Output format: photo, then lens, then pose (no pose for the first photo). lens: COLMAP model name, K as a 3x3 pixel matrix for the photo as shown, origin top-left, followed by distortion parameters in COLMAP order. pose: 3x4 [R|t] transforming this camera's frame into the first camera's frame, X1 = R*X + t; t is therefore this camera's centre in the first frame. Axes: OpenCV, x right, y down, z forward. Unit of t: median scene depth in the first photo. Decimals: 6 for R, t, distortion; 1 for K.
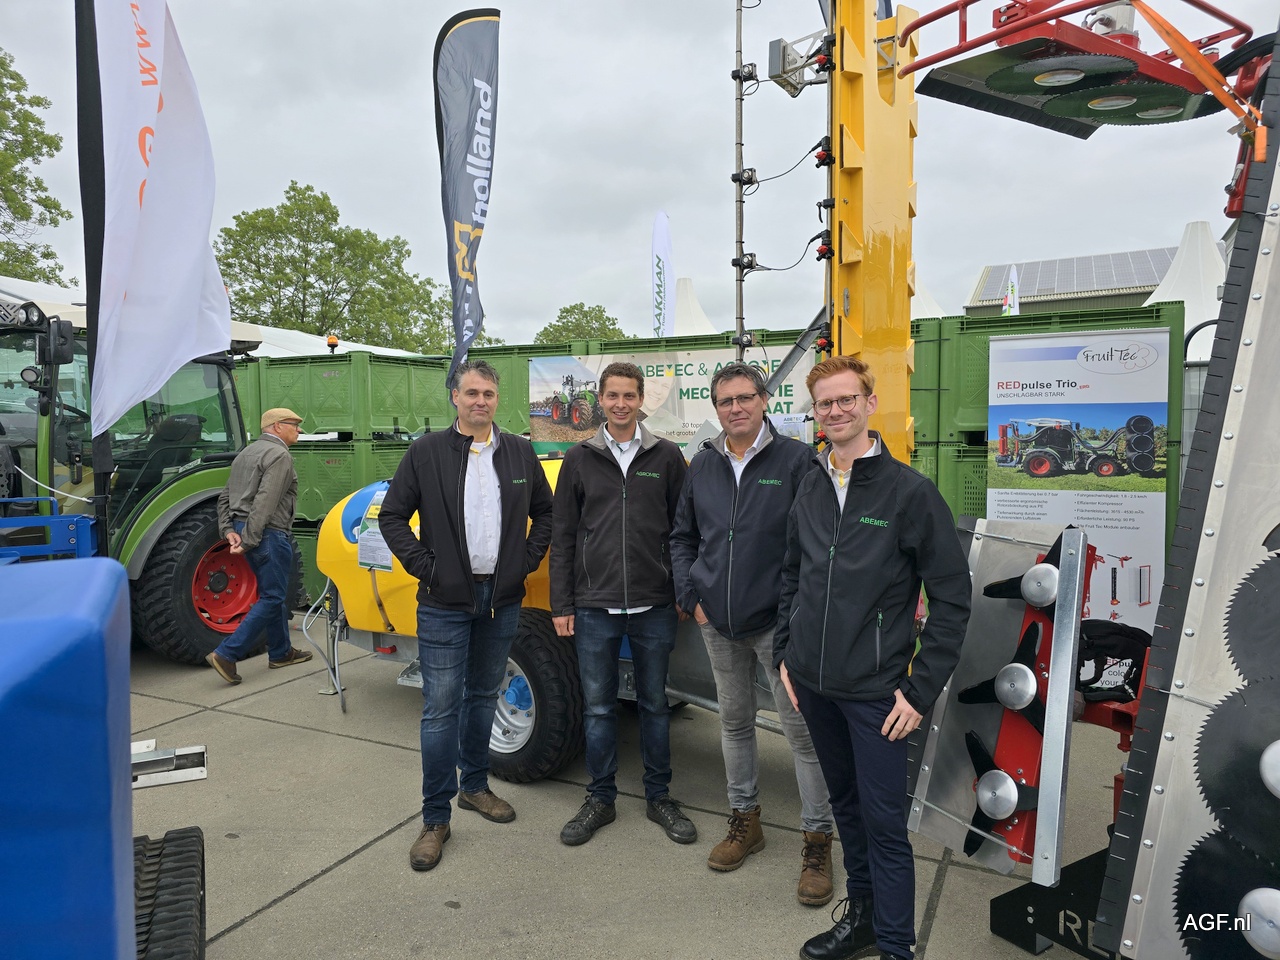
lens RADIAL K [[871.7, 0, 651.5], [0, 871.7, 481.5], [0, 0, 1]] dist [0.082961, -0.000061]
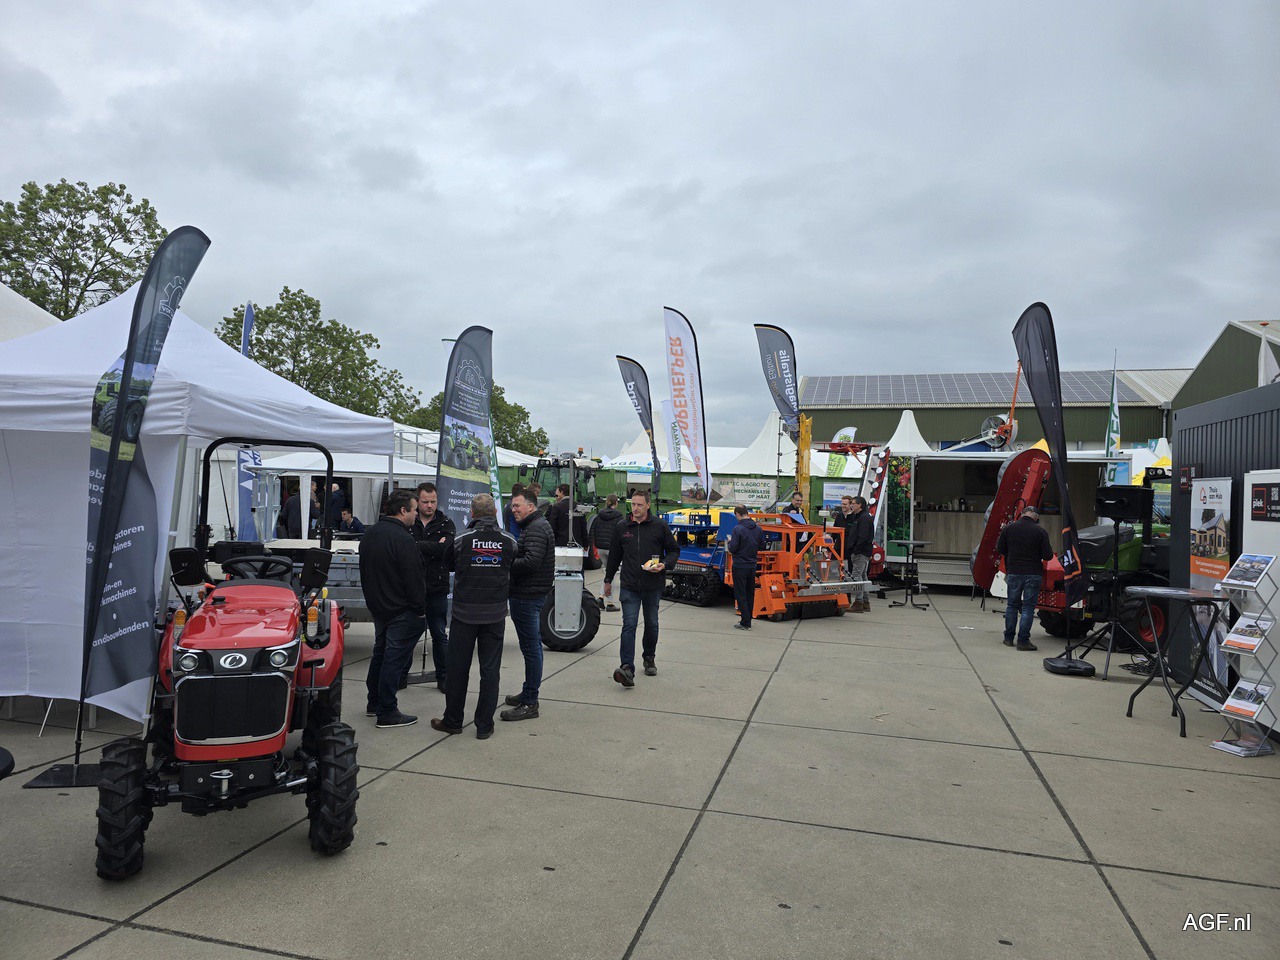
lens RADIAL K [[869.8, 0, 640.0], [0, 869.8, 480.0], [0, 0, 1]] dist [-0.006321, -0.004567]
pose [[0.981950, 0.050130, 0.182378, -1.062253], [-0.036465, 0.996323, -0.077524, 0.145611], [-0.185594, 0.069475, 0.980167, -2.490116]]
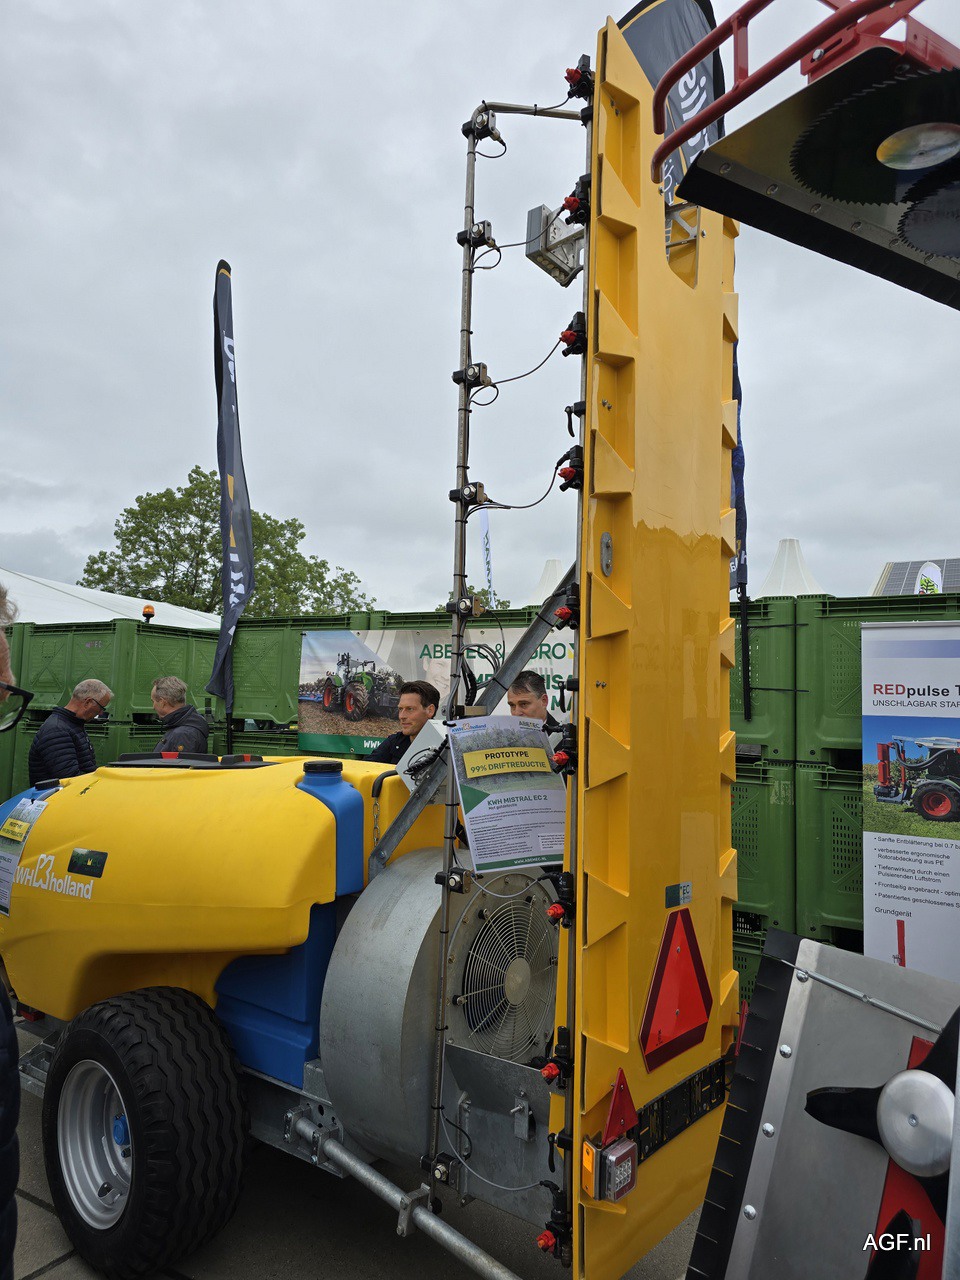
lens RADIAL K [[869.5, 0, 480.0], [0, 869.5, 640.0], [0, 0, 1]] dist [0.149437, -0.195158]
pose [[0.996668, 0.034447, -0.073930, 0.115055], [-0.044560, 0.989173, -0.139829, -0.029976], [0.068313, 0.142657, 0.987412, 0.235075]]
